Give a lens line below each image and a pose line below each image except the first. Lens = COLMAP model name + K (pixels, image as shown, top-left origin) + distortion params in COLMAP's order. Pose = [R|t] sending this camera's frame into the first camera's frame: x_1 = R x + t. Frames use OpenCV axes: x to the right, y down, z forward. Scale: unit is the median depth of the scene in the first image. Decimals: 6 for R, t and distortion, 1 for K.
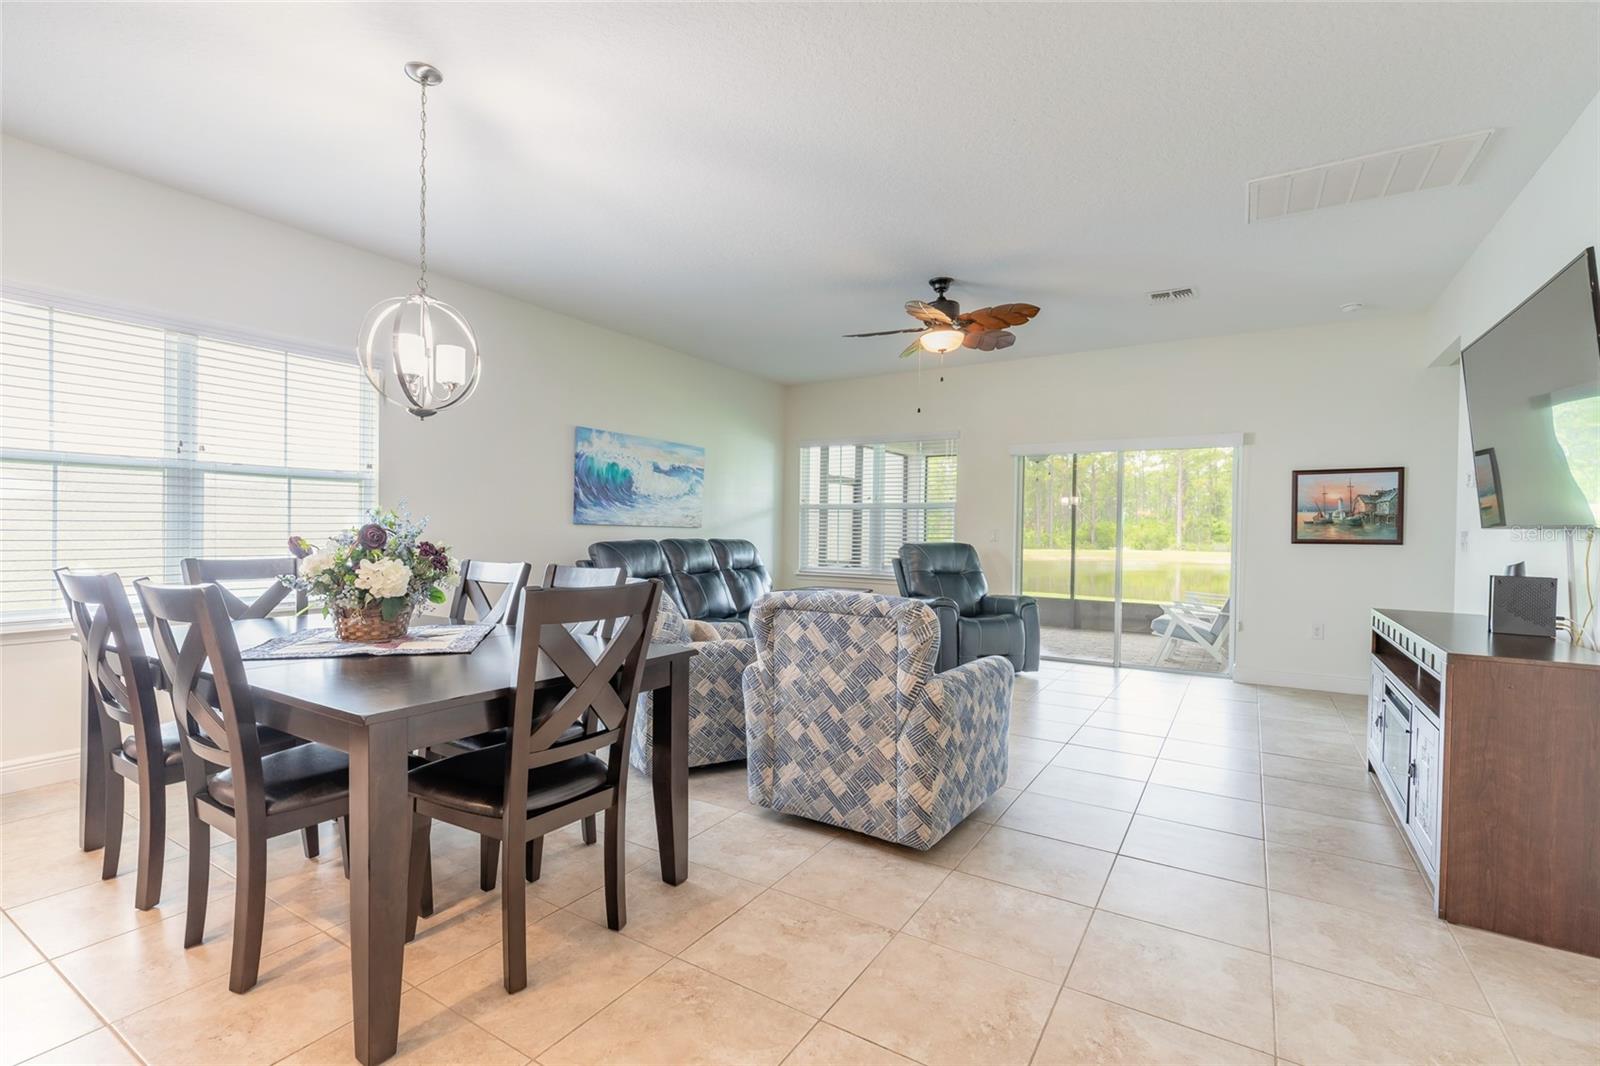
lens RADIAL K [[721.0, 0, 794.5], [0, 721.0, 537.4], [0, 0, 1]] dist [0.003016, -0.000017]
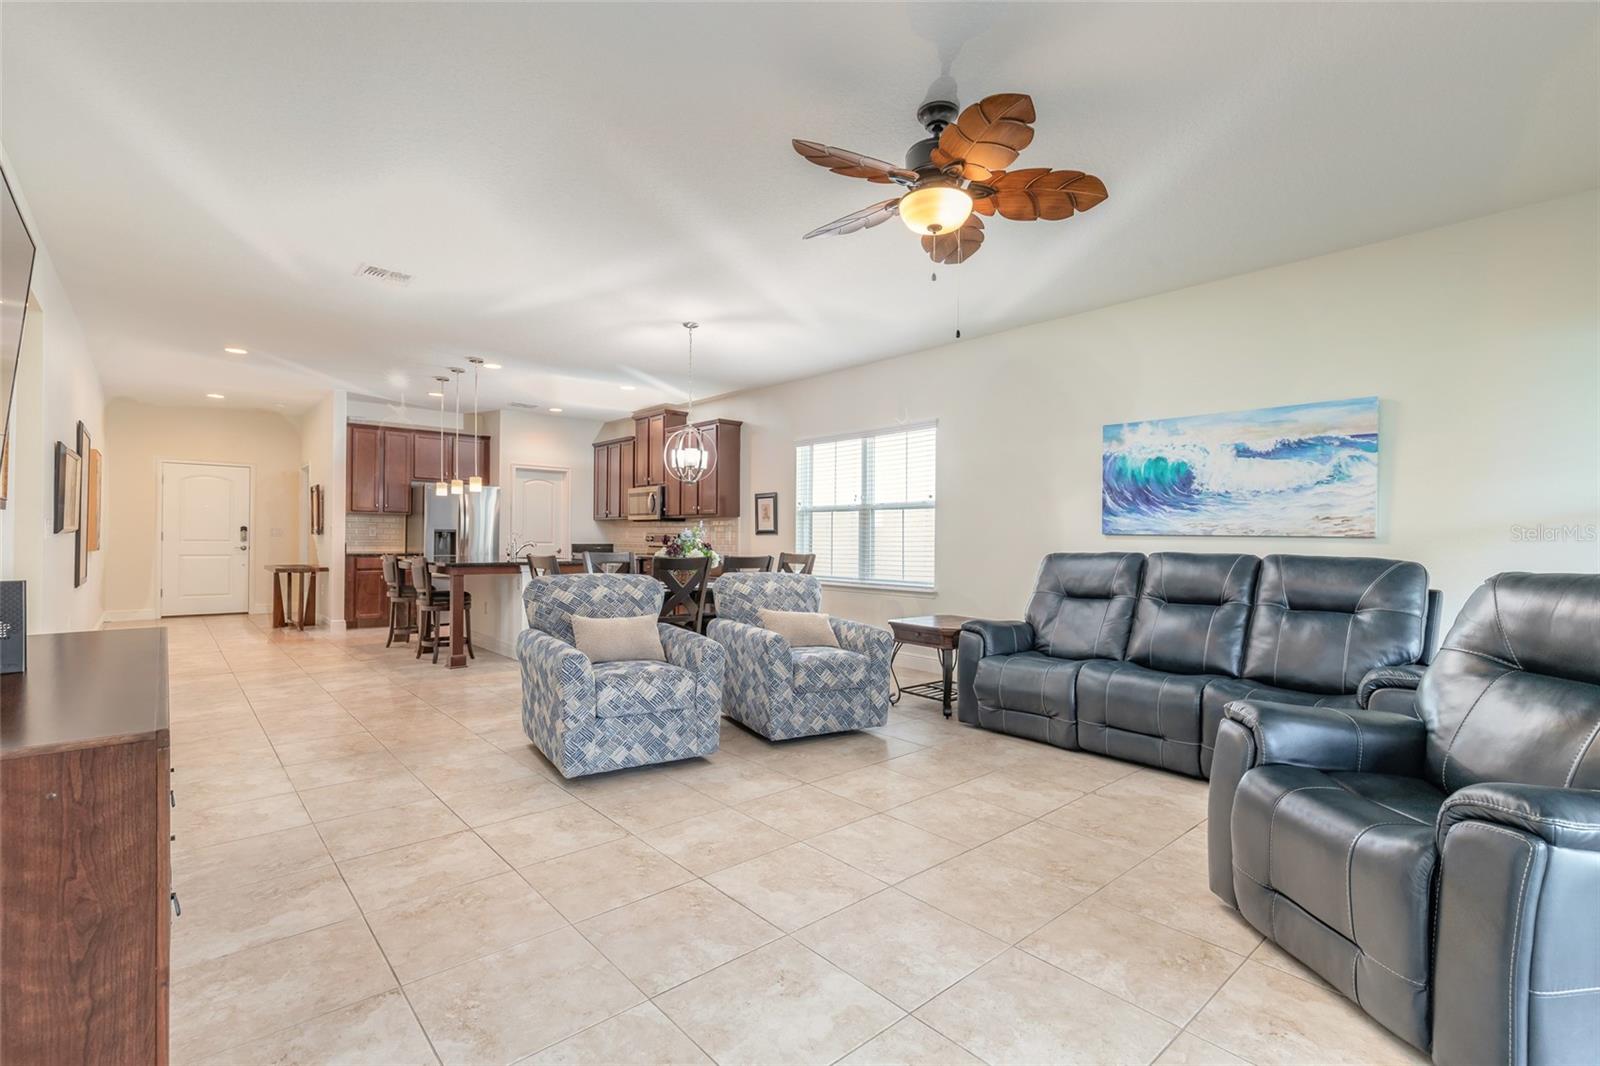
lens RADIAL K [[724.0, 0, 795.0], [0, 724.0, 538.5], [0, 0, 1]] dist [0.005802, 0.000192]
pose [[-0.283792, -0.014787, -0.958772, 0.678065], [-0.021921, 0.999720, -0.008930, 0.003145], [0.958635, 0.018483, -0.284037, 0.895934]]
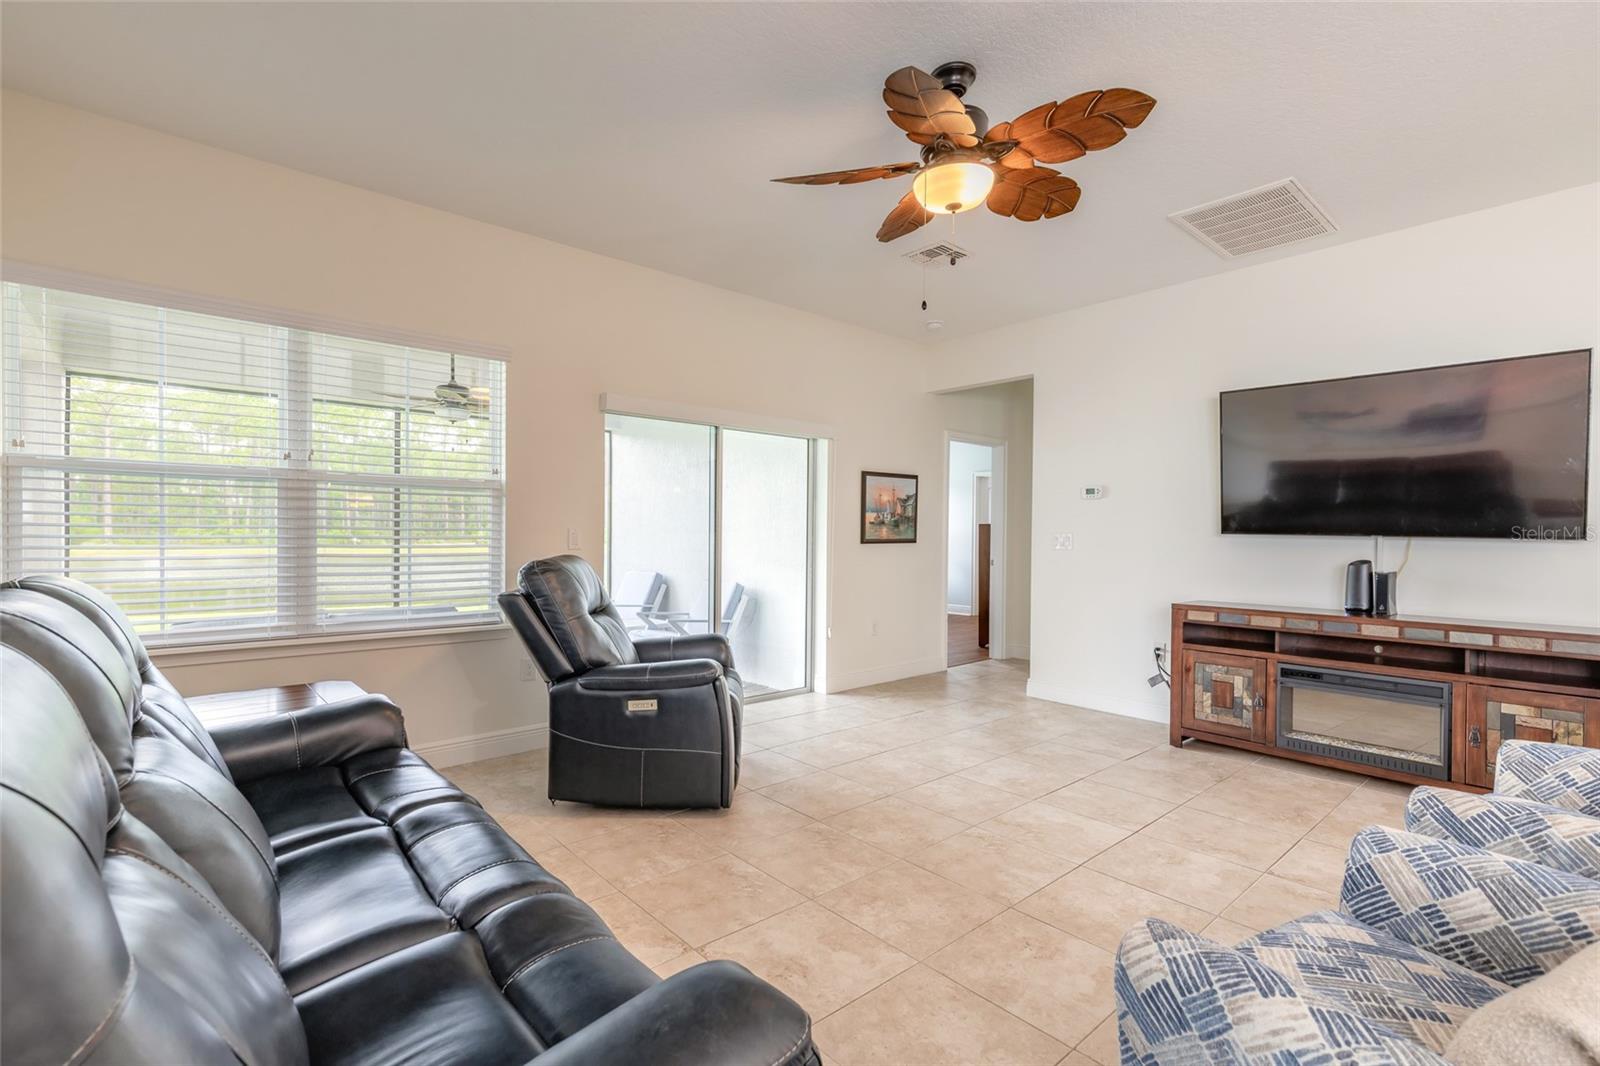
lens RADIAL K [[721.0, 0, 794.5], [0, 721.0, 537.4], [0, 0, 1]] dist [0.003016, -0.000017]
pose [[0.289237, -0.017876, 0.957090, -0.298548], [0.003933, 0.999839, 0.017486, -0.018234], [-0.957249, -0.001293, 0.289261, 0.805725]]
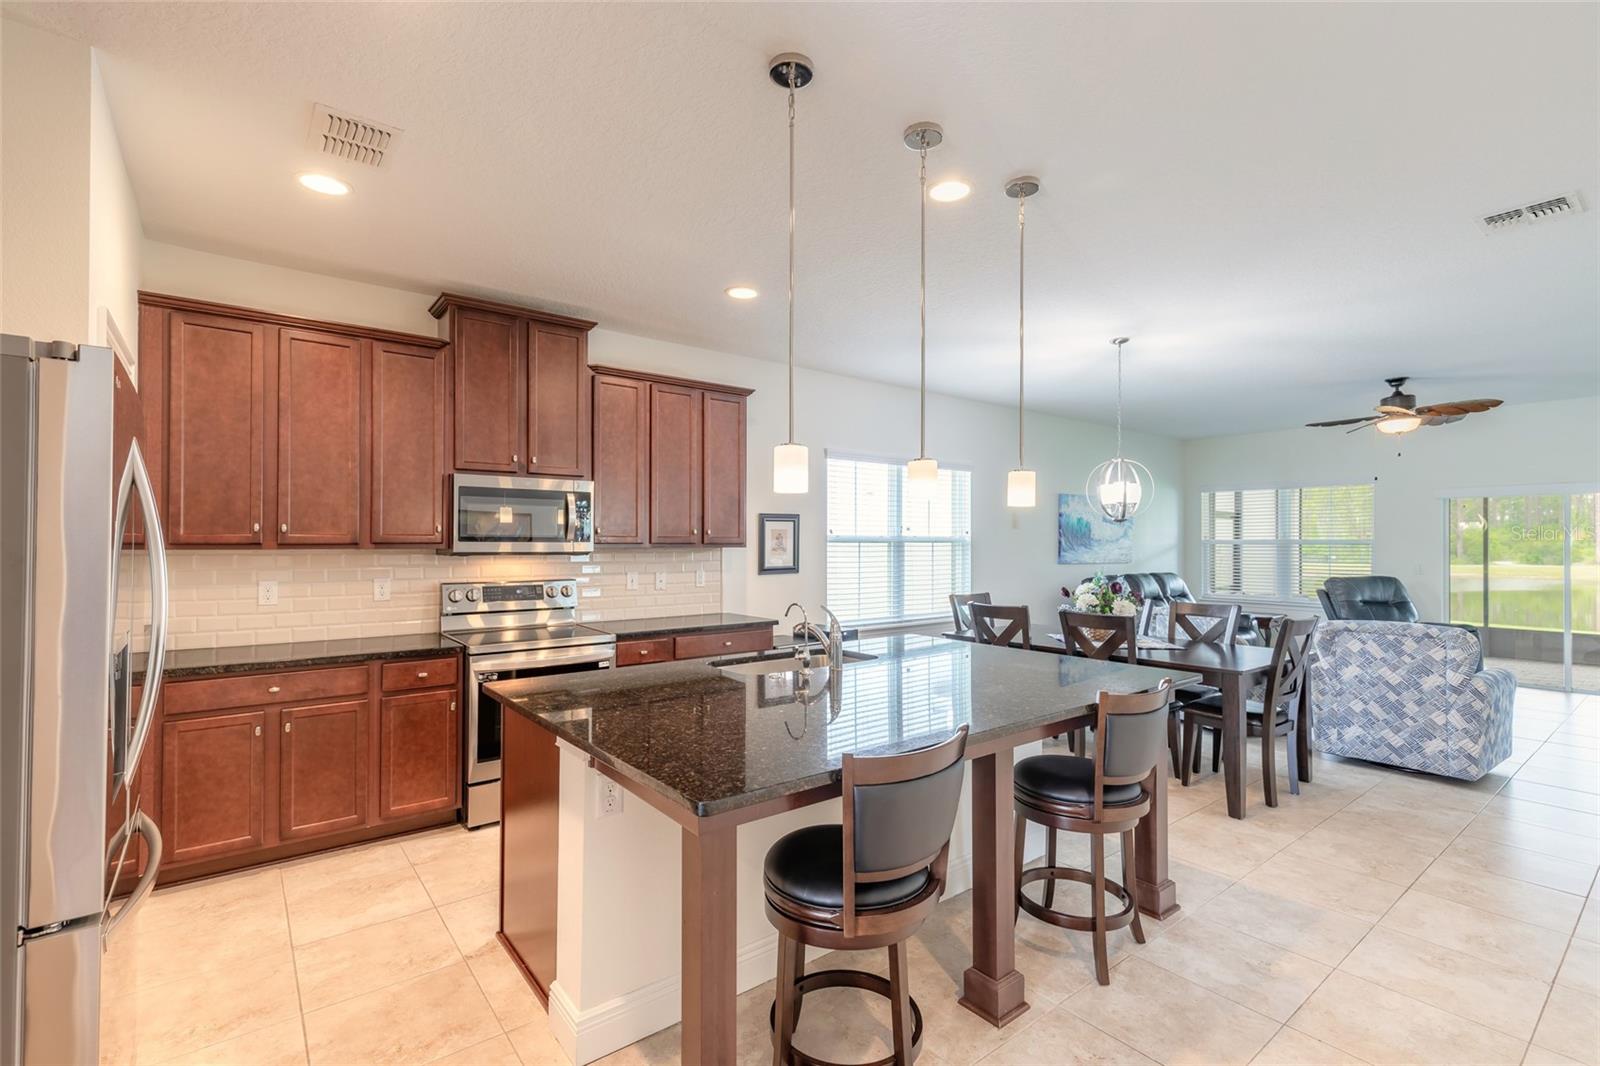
lens RADIAL K [[721.0, 0, 794.5], [0, 721.0, 537.4], [0, 0, 1]] dist [0.003016, -0.000017]
pose [[0.940080, -0.013833, -0.340672, -0.312930], [0.007068, 0.999753, -0.021092, -0.043998], [0.340880, 0.017420, 0.939945, -0.483869]]
